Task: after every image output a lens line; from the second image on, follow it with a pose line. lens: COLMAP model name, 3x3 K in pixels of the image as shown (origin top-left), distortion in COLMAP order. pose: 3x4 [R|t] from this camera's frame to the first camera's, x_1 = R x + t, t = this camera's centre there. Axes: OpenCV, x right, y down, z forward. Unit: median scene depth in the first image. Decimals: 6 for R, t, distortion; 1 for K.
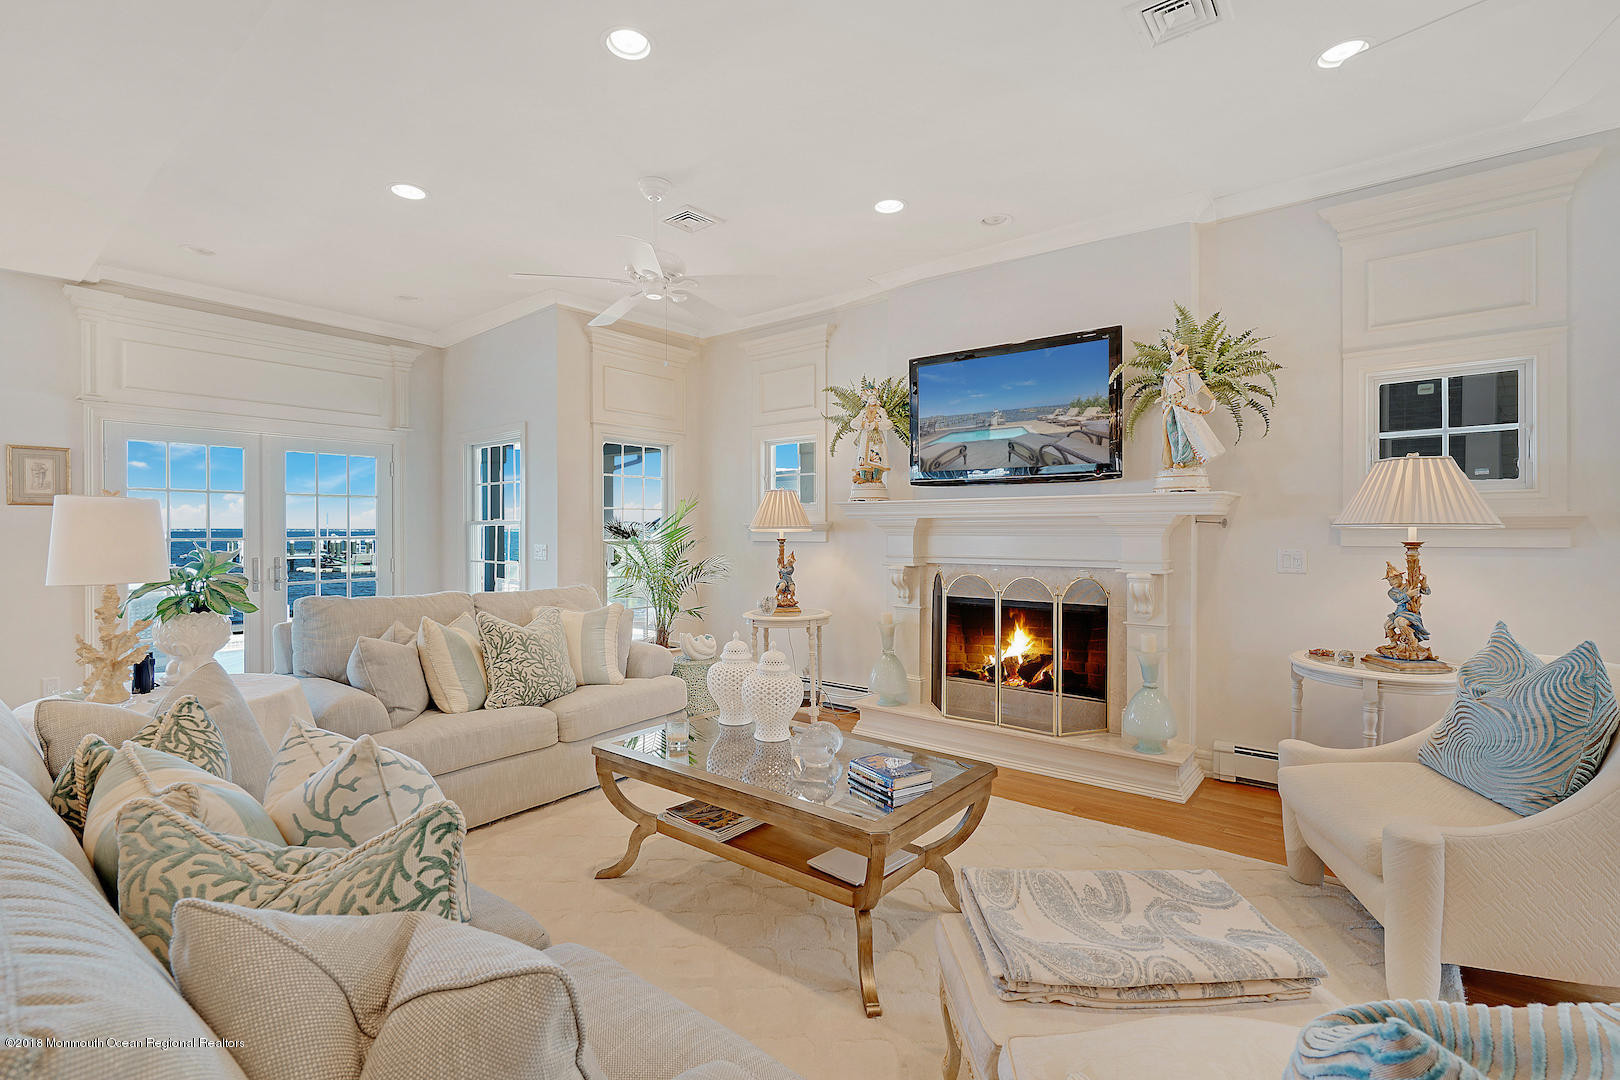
lens RADIAL K [[721.5, 0, 806.6], [0, 721.5, 534.3], [0, 0, 1]] dist [-0.004380, 0.001176]
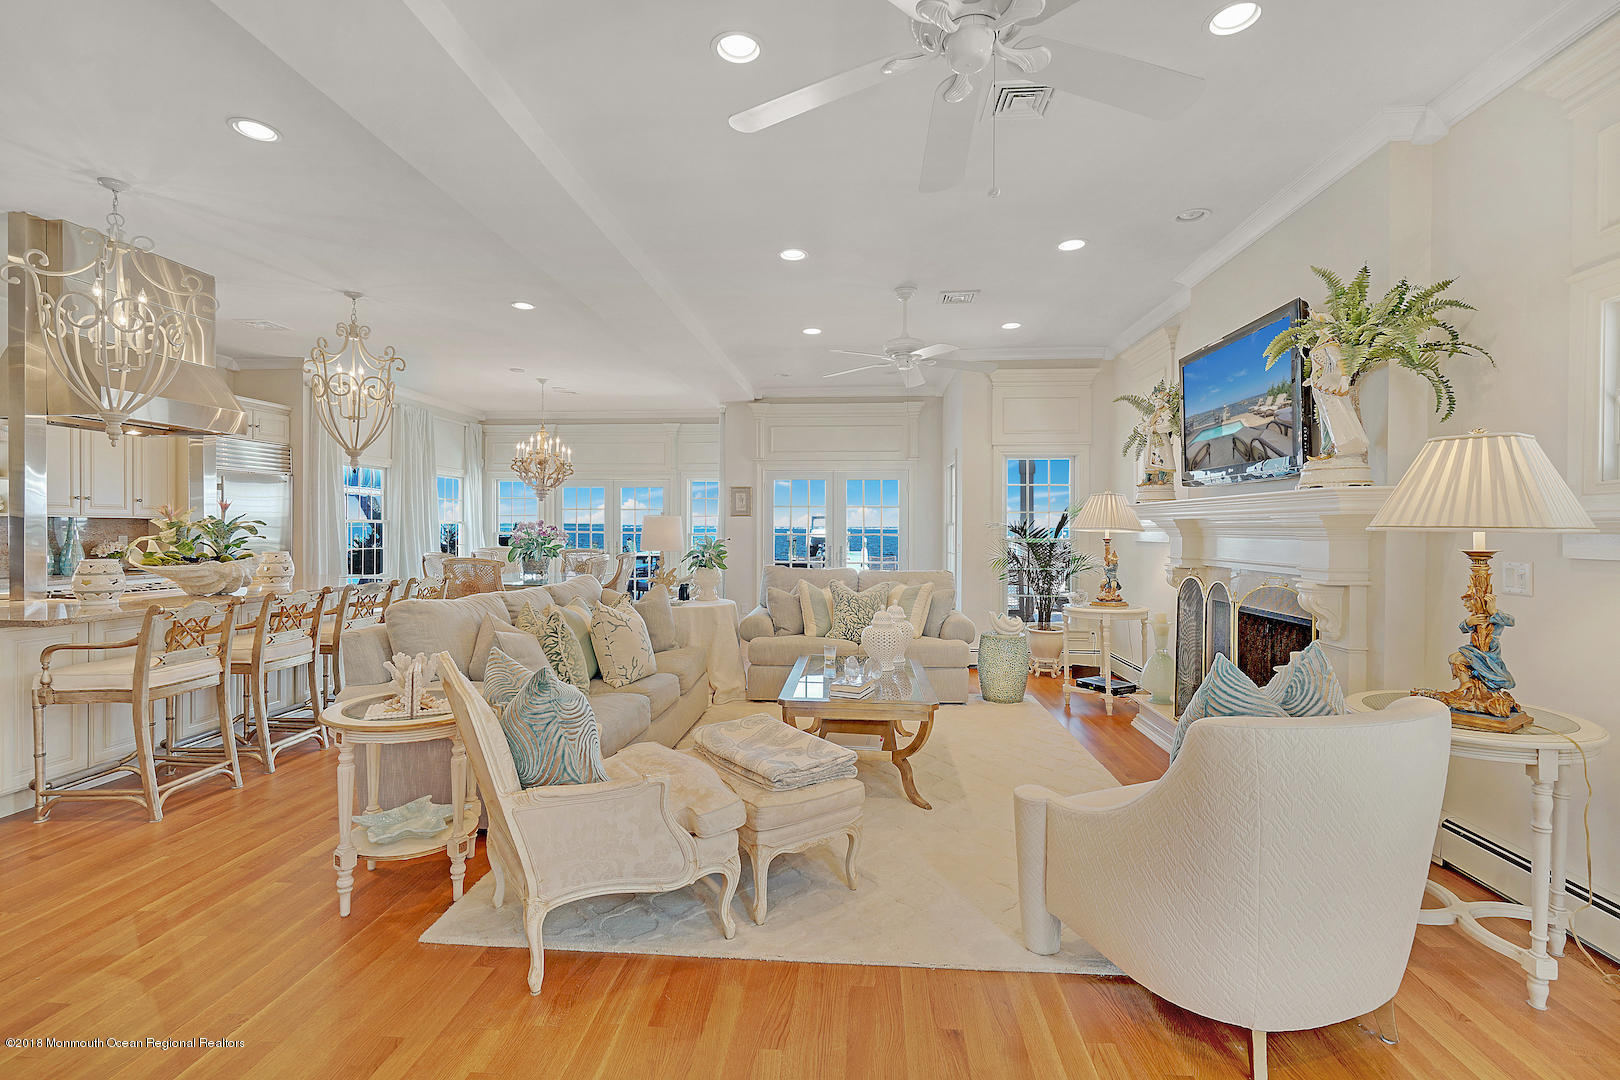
lens RADIAL K [[728.2, 0, 805.7], [0, 728.2, 534.4], [0, 0, 1]] dist [-0.003484, 0.000896]
pose [[0.563898, 0.009561, -0.825789, 0.751984], [-0.008169, 0.999949, 0.005999, -0.003785], [0.825804, 0.003363, 0.563947, 0.012466]]
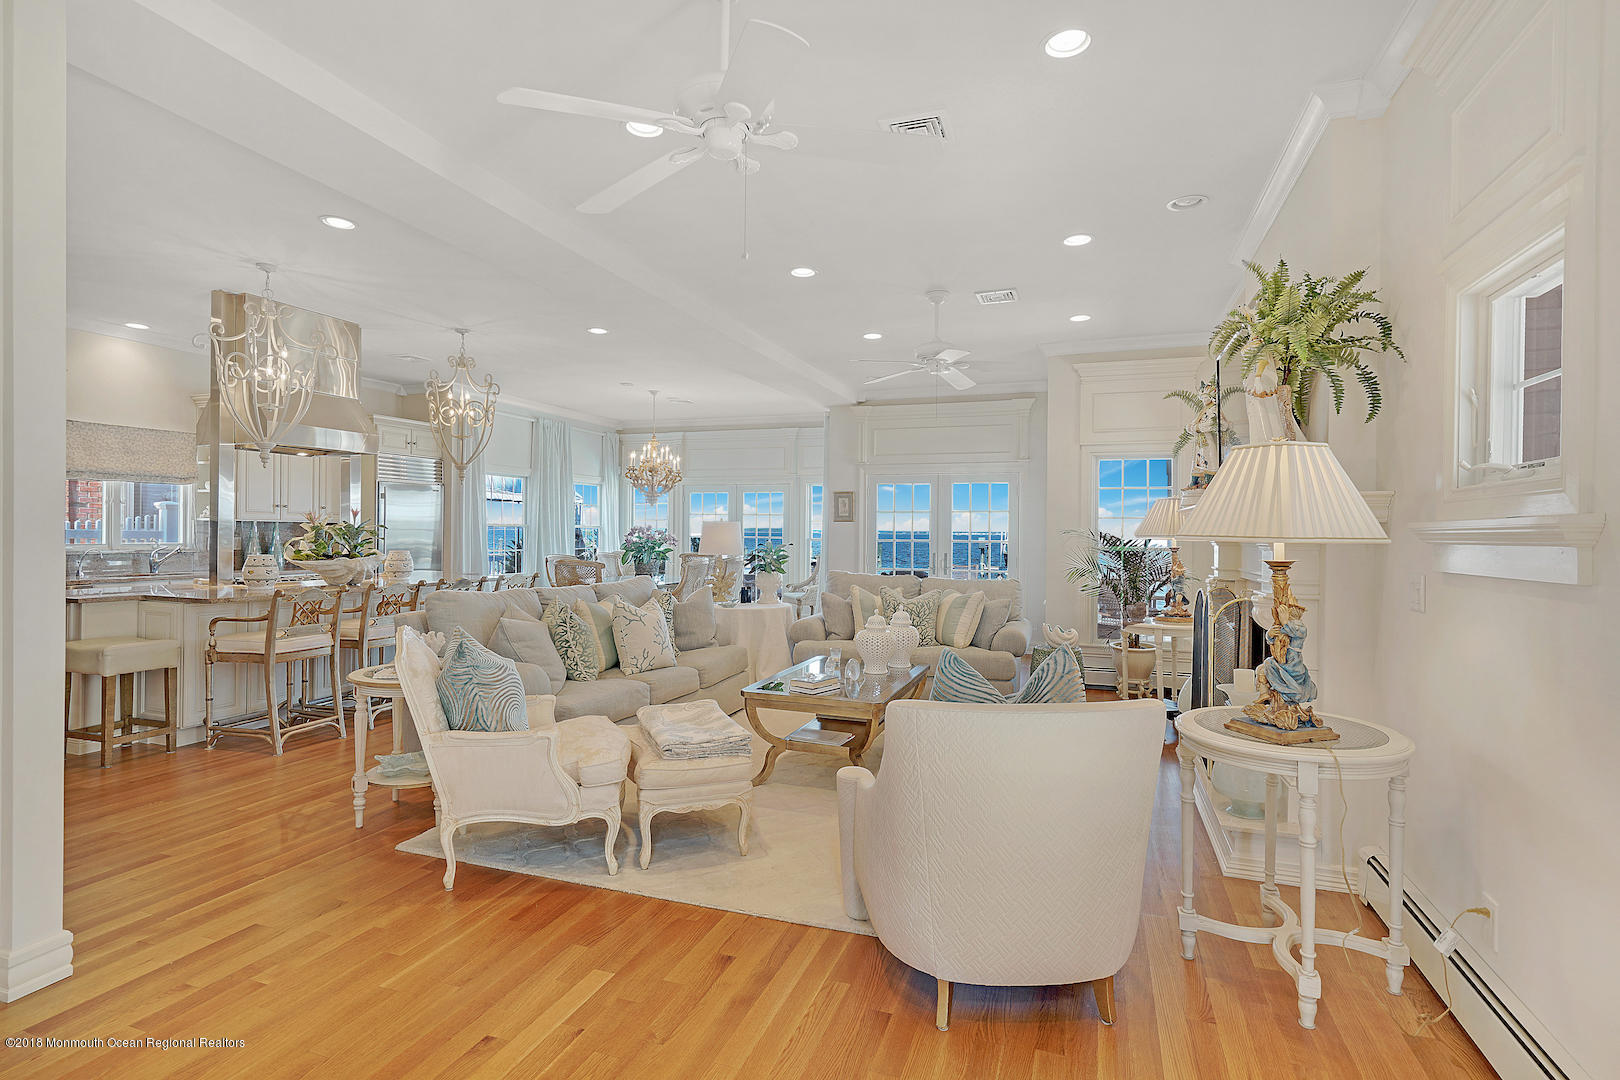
lens RADIAL K [[796.7, 0, 805.9], [0, 796.7, 535.1], [0, 0, 1]] dist [0.000946, 0.000547]
pose [[0.329458, 0.006670, -0.944147, 1.014785], [-0.014598, 0.999892, 0.001969, -0.007084], [0.944057, 0.013134, 0.329520, 0.205395]]
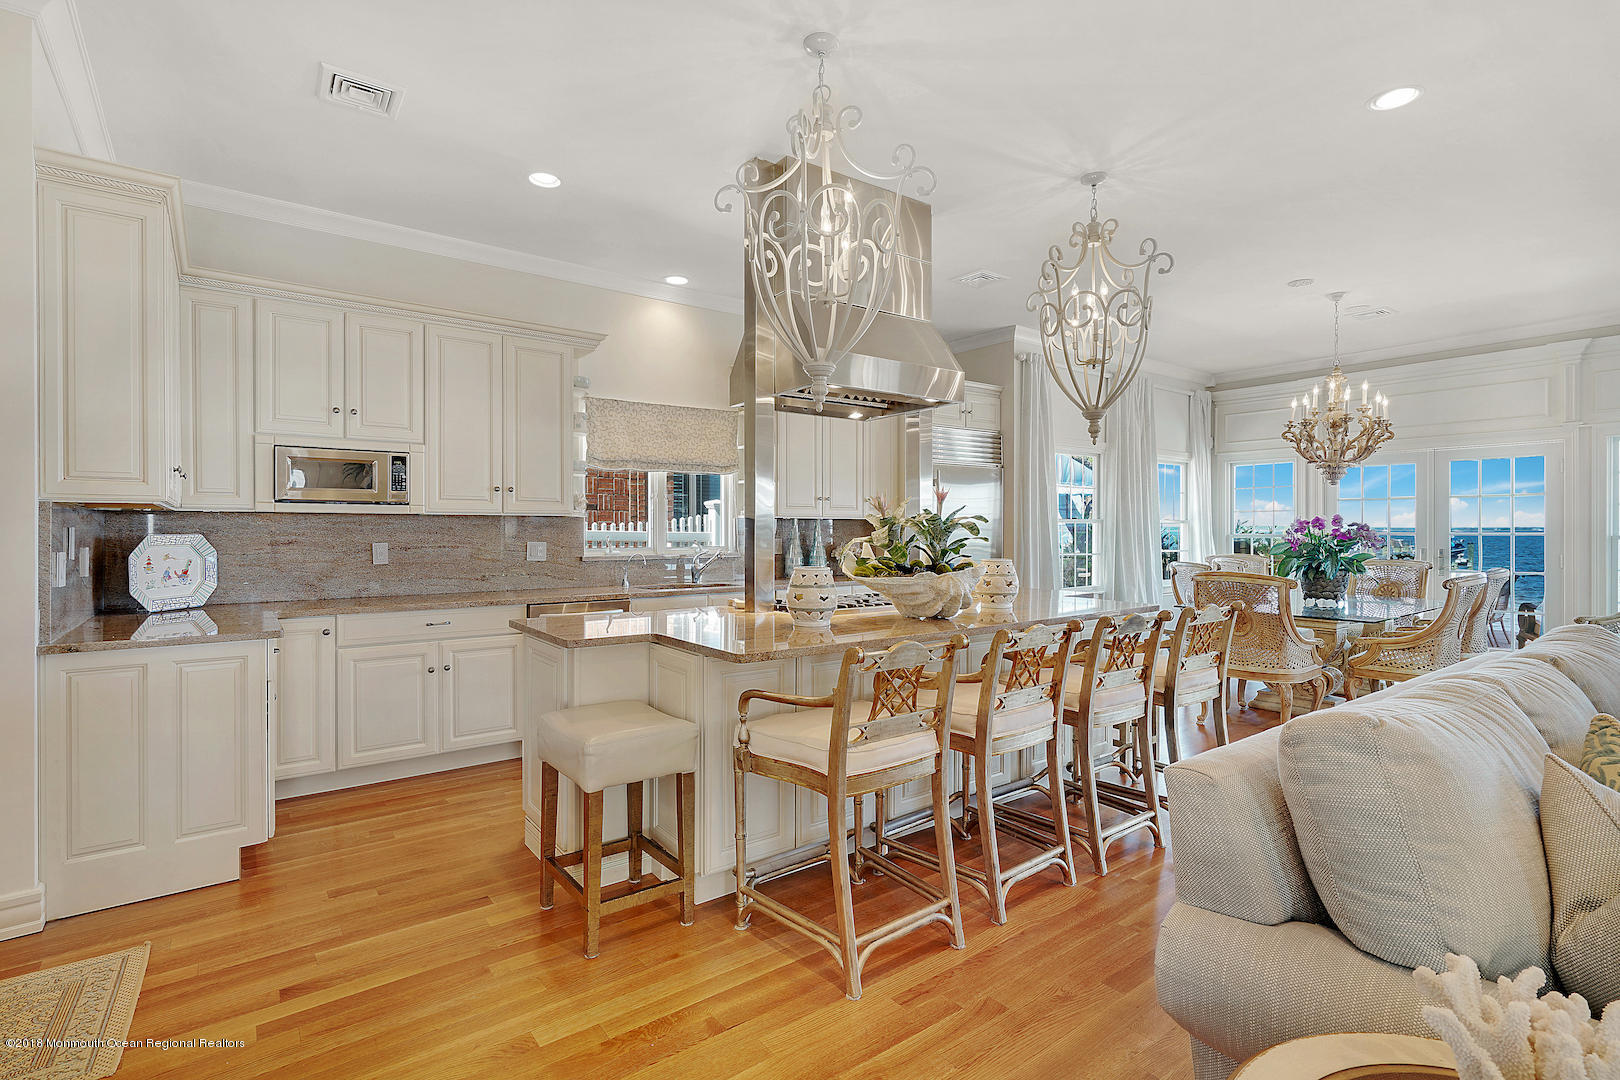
lens RADIAL K [[768.8, 0, 808.2], [0, 768.8, 534.9], [0, 0, 1]] dist [-0.000513, -0.000127]
pose [[-0.239620, 0.005386, -0.970852, 0.212933], [-0.003144, 0.999975, 0.006324, 0.004752], [0.970862, 0.004568, -0.239597, -0.031871]]
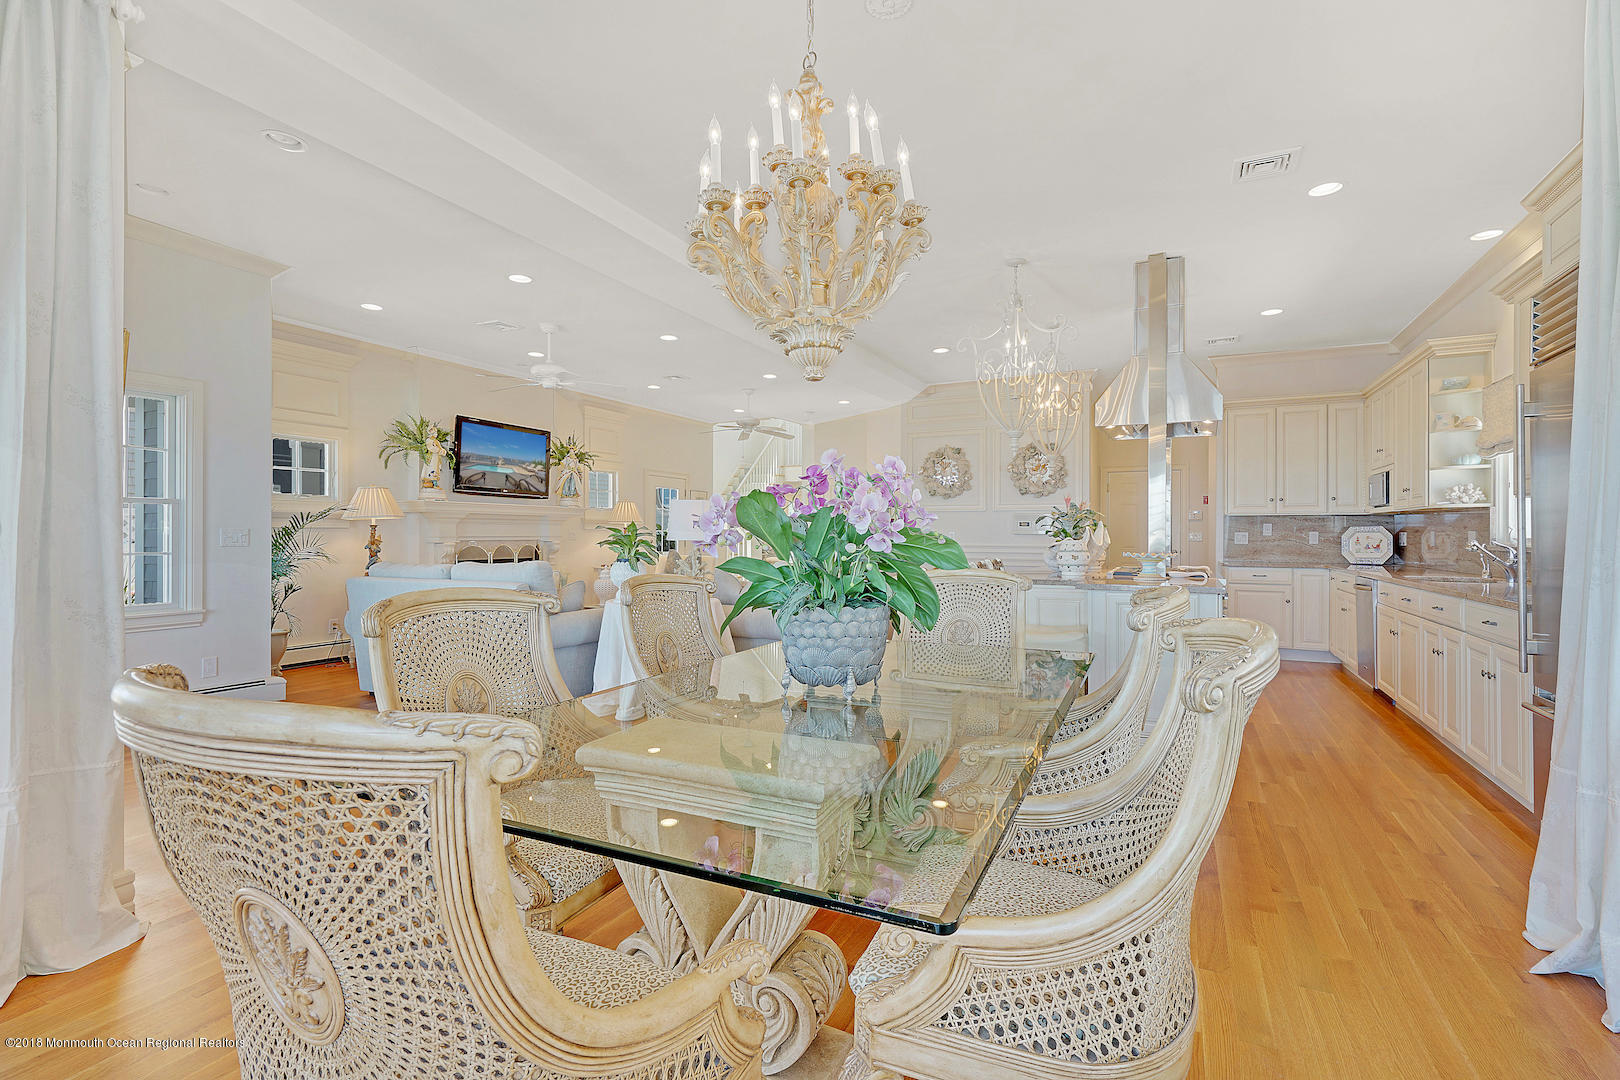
lens RADIAL K [[755.4, 0, 816.4], [0, 755.4, 536.7], [0, 0, 1]] dist [-0.011734, 0.000065]
pose [[-0.237505, -0.004056, 0.971378, -1.862585], [0.002286, 0.999986, 0.004734, 0.028061], [-0.971384, 0.003345, -0.237493, 0.680117]]
